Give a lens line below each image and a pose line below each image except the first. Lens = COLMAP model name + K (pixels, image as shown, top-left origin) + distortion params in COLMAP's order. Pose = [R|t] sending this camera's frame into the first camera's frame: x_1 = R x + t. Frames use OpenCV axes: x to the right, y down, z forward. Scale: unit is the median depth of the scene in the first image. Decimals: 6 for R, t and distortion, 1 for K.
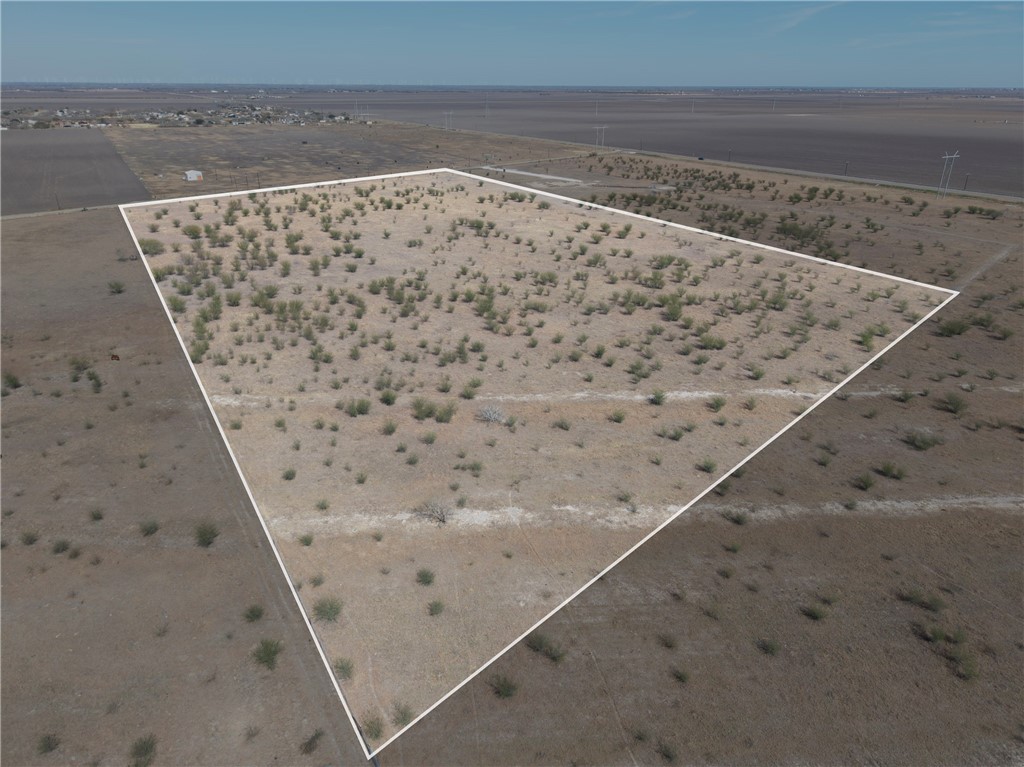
lens RADIAL K [[683.5, 0, 512.5], [0, 683.5, 387.1], [0, 0, 1]] dist [0.027432, -0.026572]
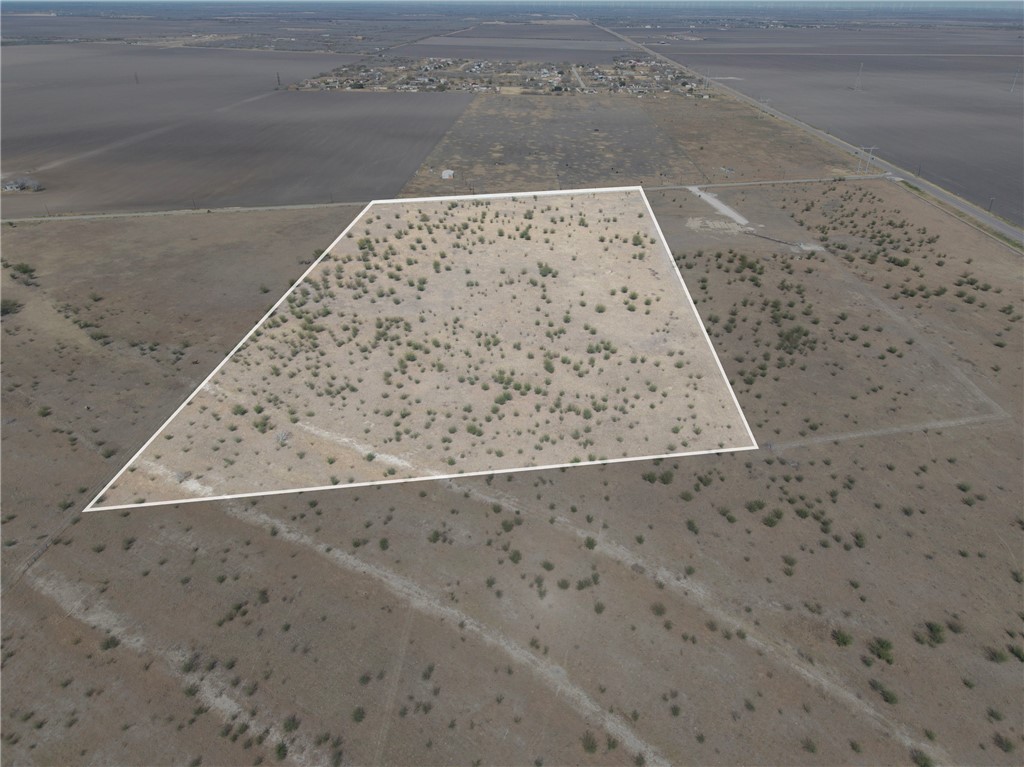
lens RADIAL K [[683.5, 0, 514.6], [0, 683.5, 382.0], [0, 0, 1]] dist [0.027432, -0.026572]
pose [[0.834507, 0.268847, -0.480957, 1.003397], [-0.226916, 0.963113, 0.144644, -0.381292], [0.502103, -0.011569, 0.864730, -0.192330]]
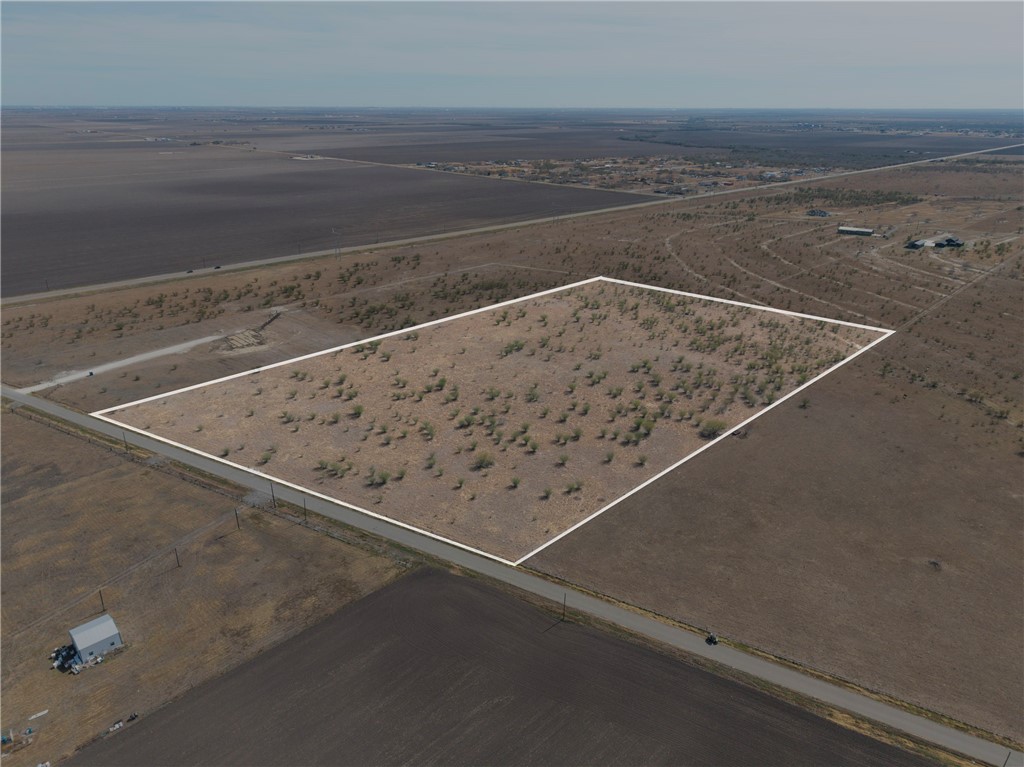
lens RADIAL K [[683.5, 0, 513.3], [0, 683.5, 386.7], [0, 0, 1]] dist [0.027432, -0.026572]
pose [[-0.239243, -0.376804, 0.894864, -2.138430], [0.391132, 0.806143, 0.444015, -1.321040], [-0.888695, 0.456237, -0.045484, 1.981497]]
